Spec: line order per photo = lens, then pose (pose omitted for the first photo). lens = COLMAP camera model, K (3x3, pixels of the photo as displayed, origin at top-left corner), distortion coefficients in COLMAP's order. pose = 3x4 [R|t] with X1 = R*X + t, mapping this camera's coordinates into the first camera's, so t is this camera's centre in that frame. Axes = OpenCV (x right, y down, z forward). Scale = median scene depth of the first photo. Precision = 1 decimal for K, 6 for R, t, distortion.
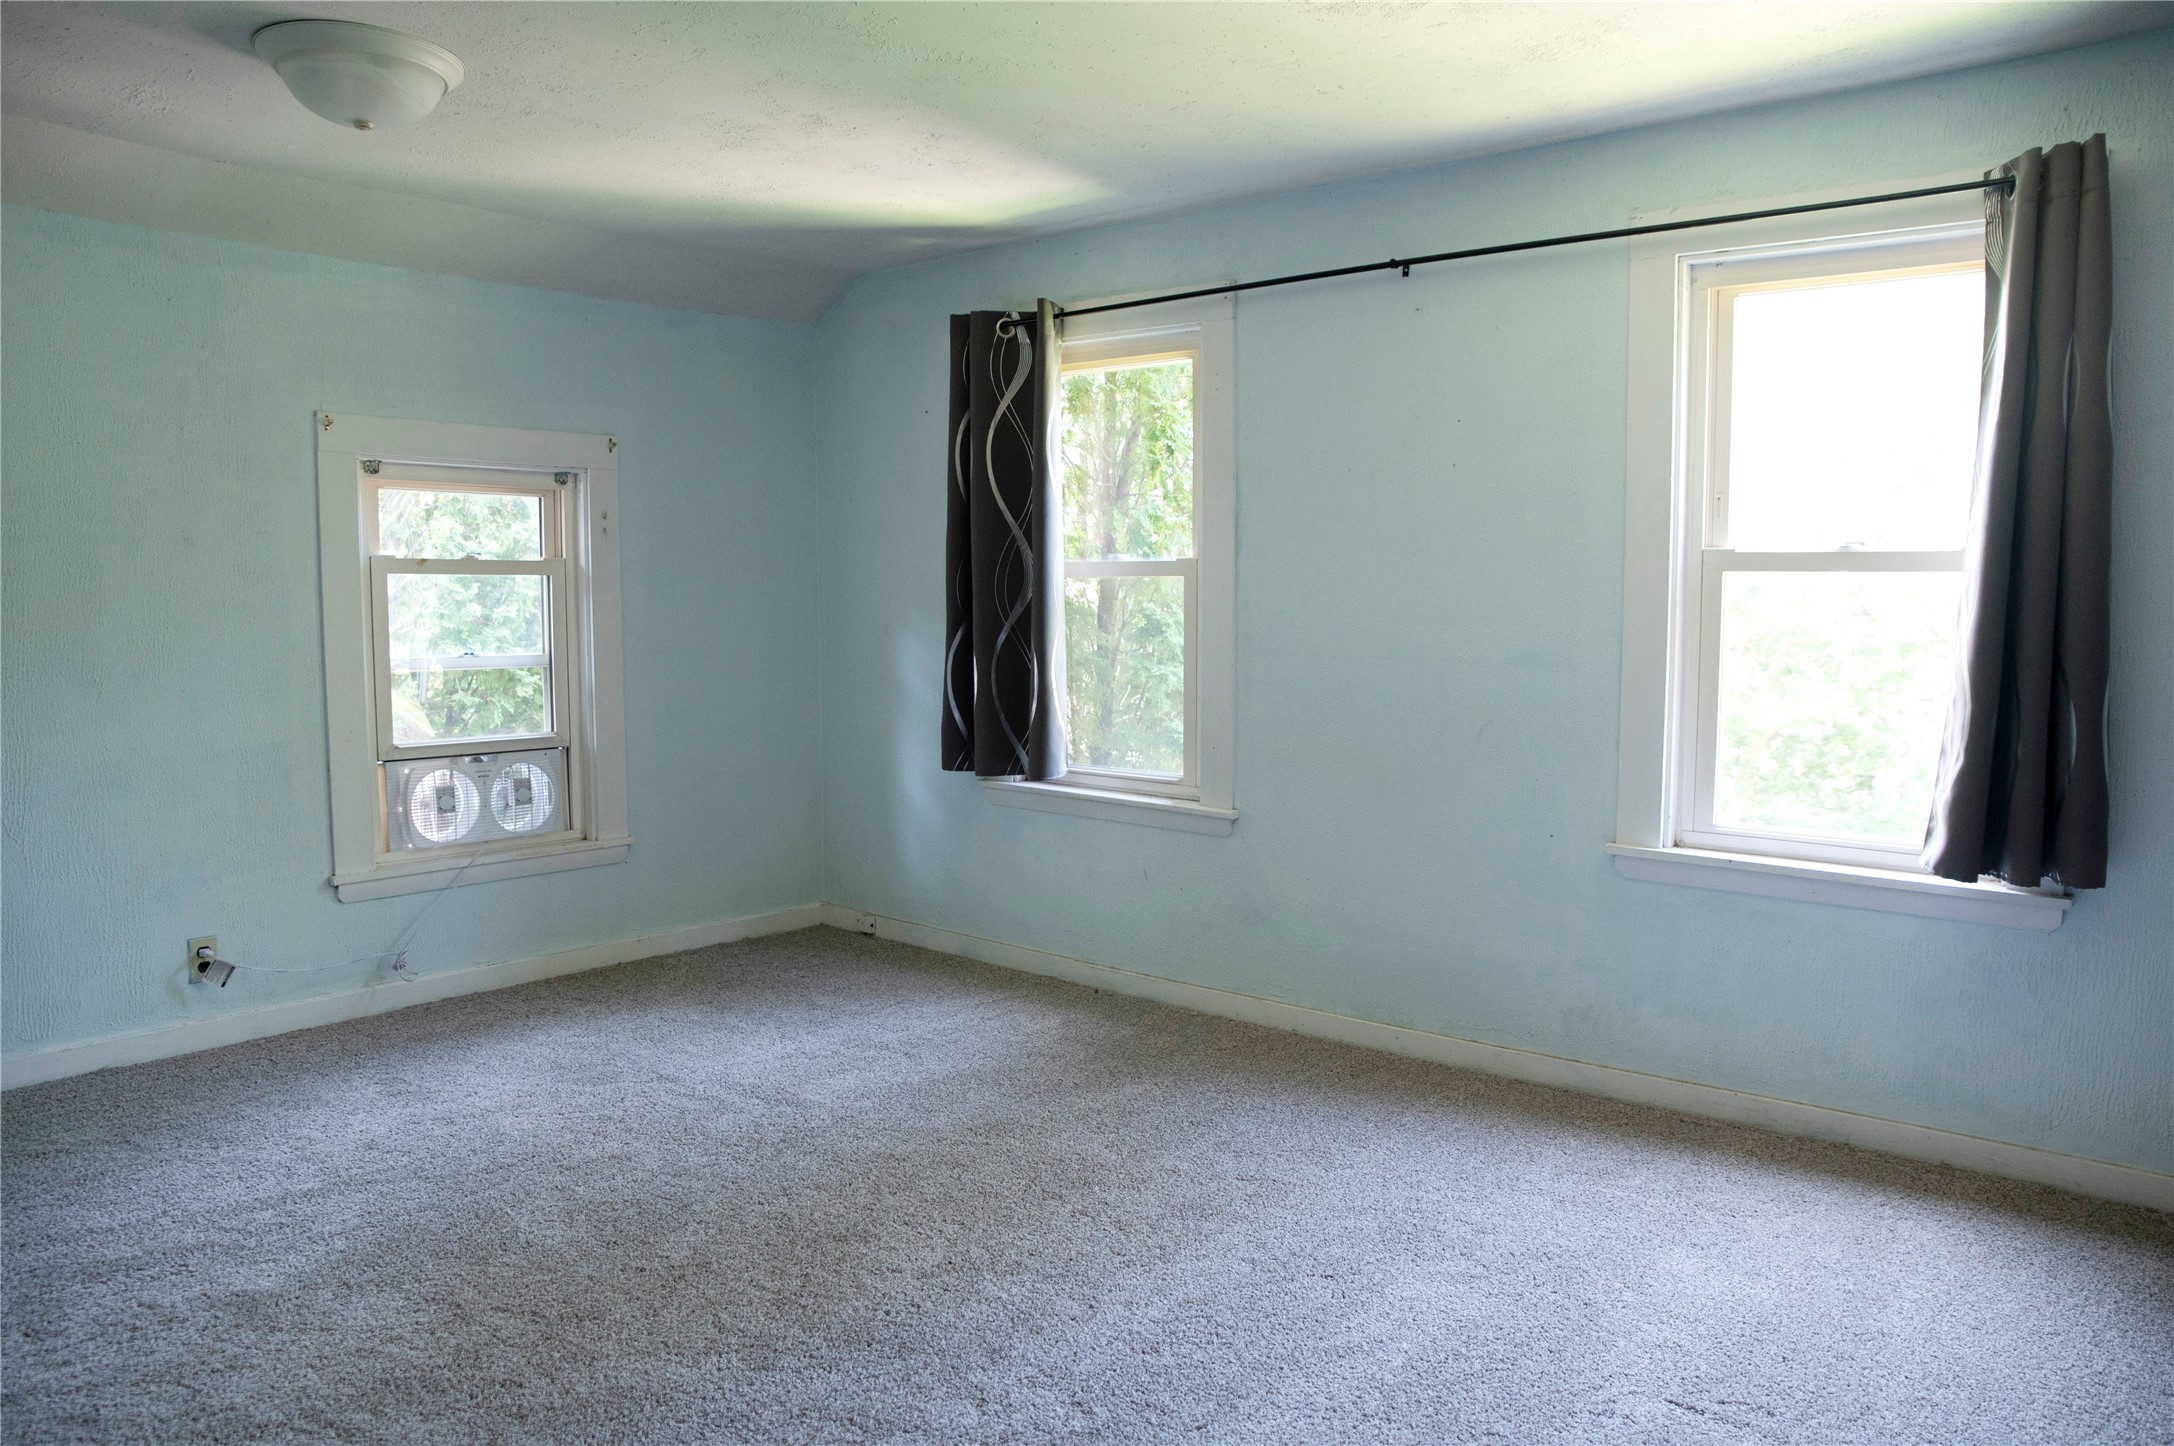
lens RADIAL K [[1476.1, 0, 1085.0], [0, 1476.1, 733.6], [0, 0, 1]] dist [-0.132202, 0.091579]
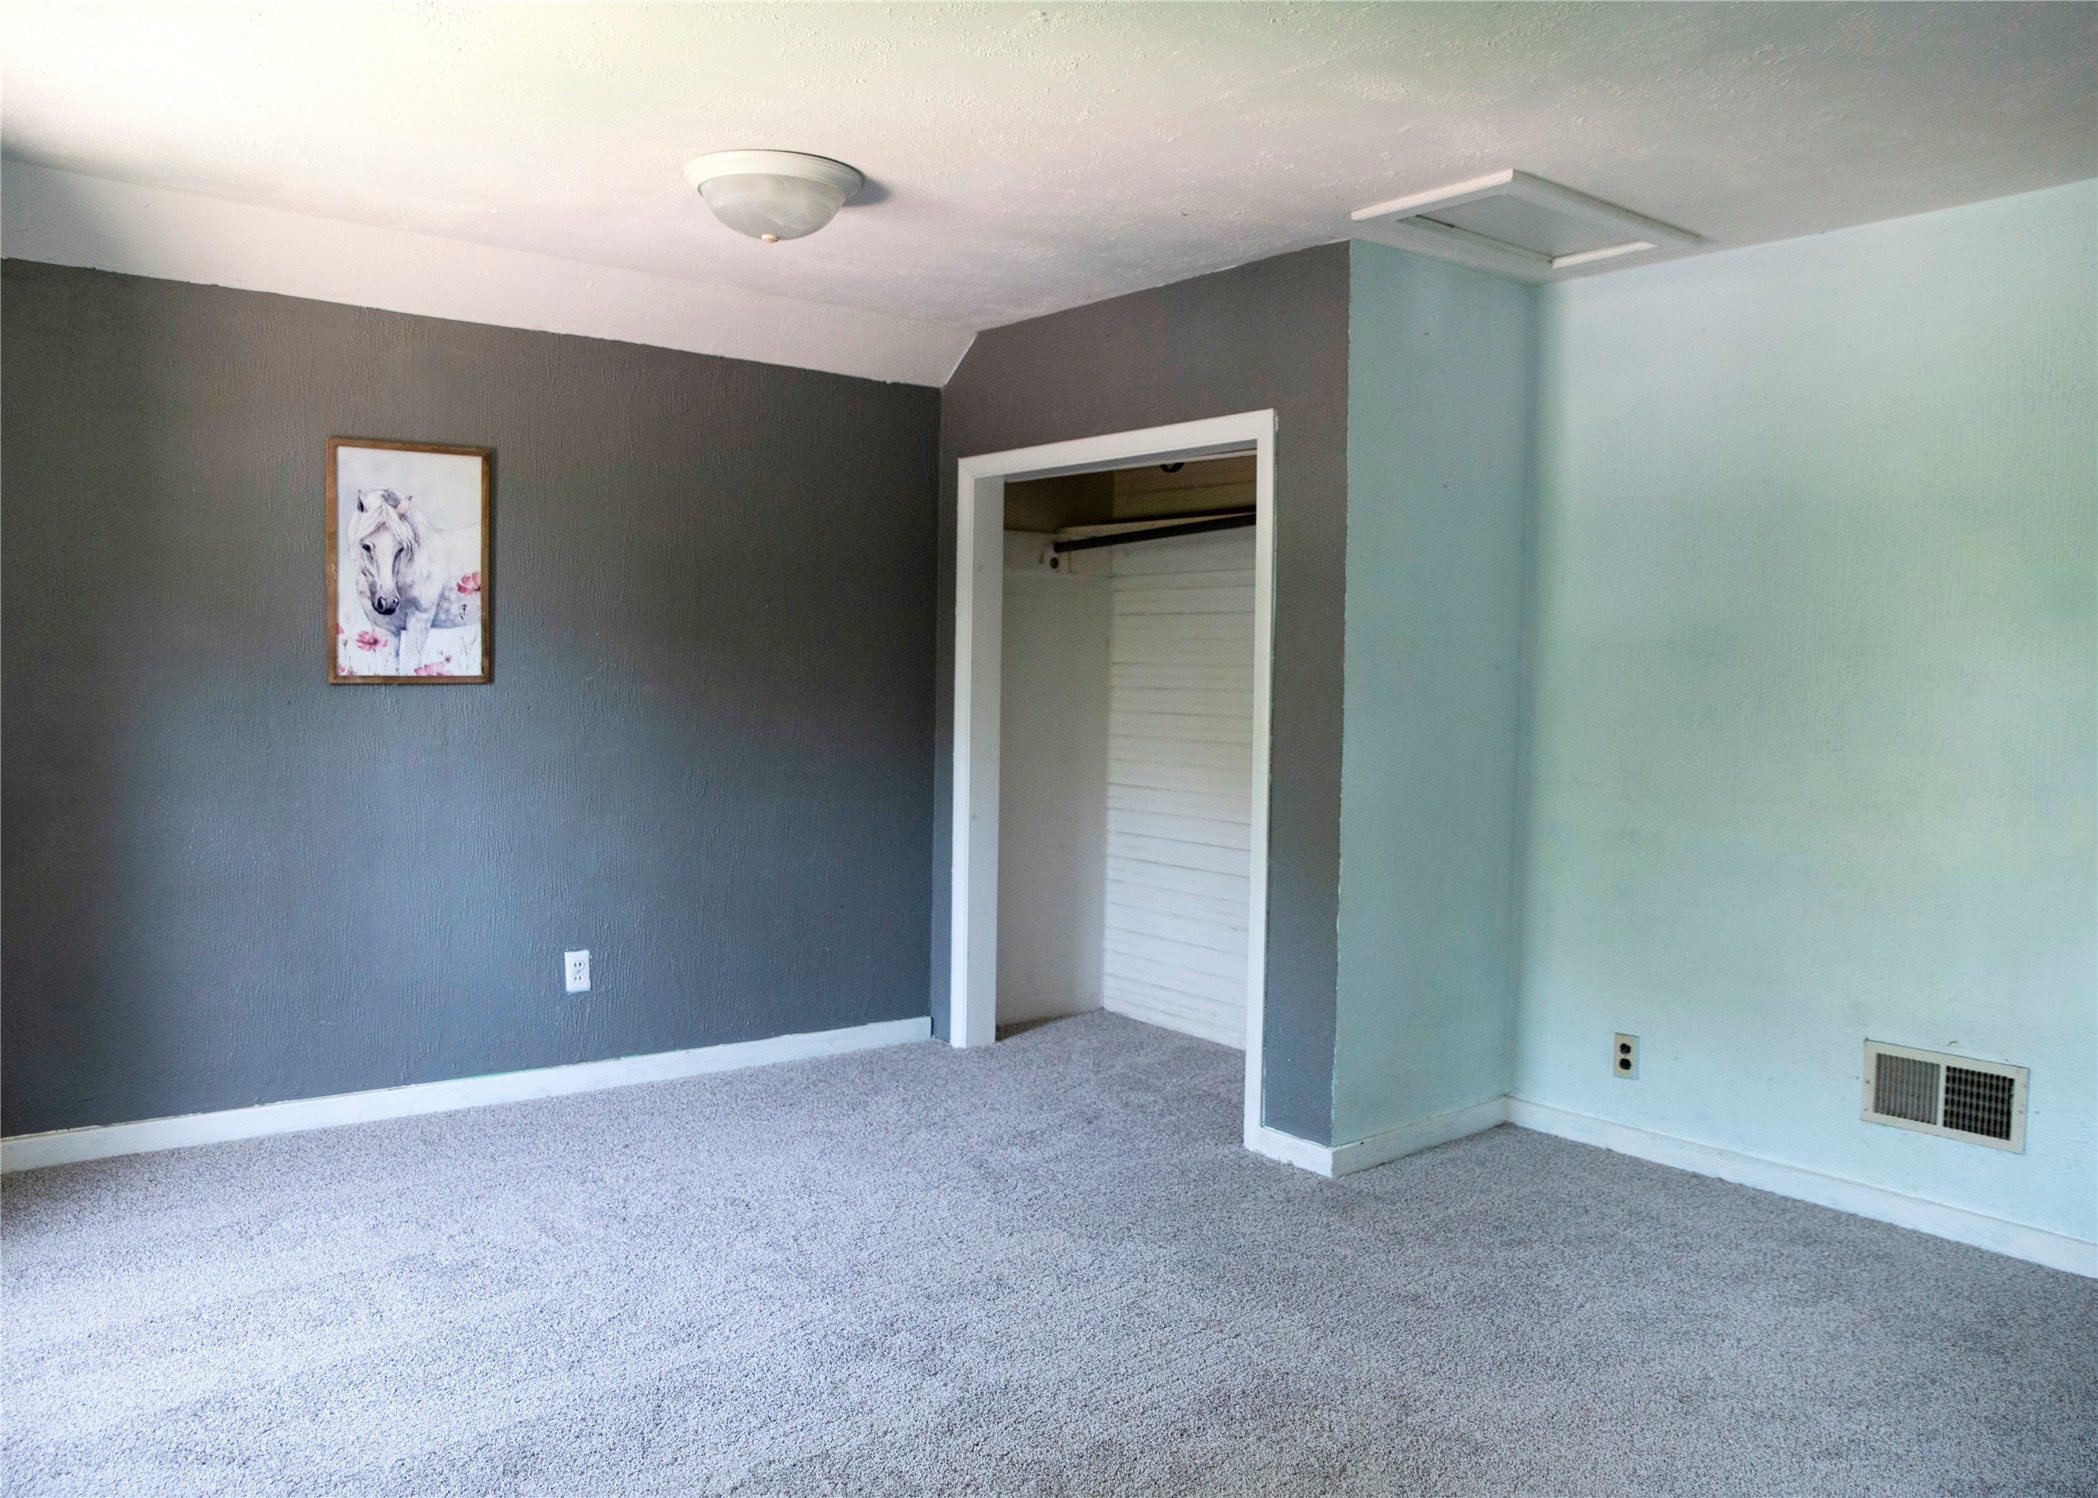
lens RADIAL K [[1562.3, 0, 1053.7], [0, 1562.3, 755.1], [0, 0, 1]] dist [-0.157845, 0.118015]
pose [[-0.981124, -0.036709, 0.189866, -0.226184], [-0.007257, 0.988115, 0.153546, -0.125250], [-0.193246, 0.149269, -0.969729, 1.199429]]
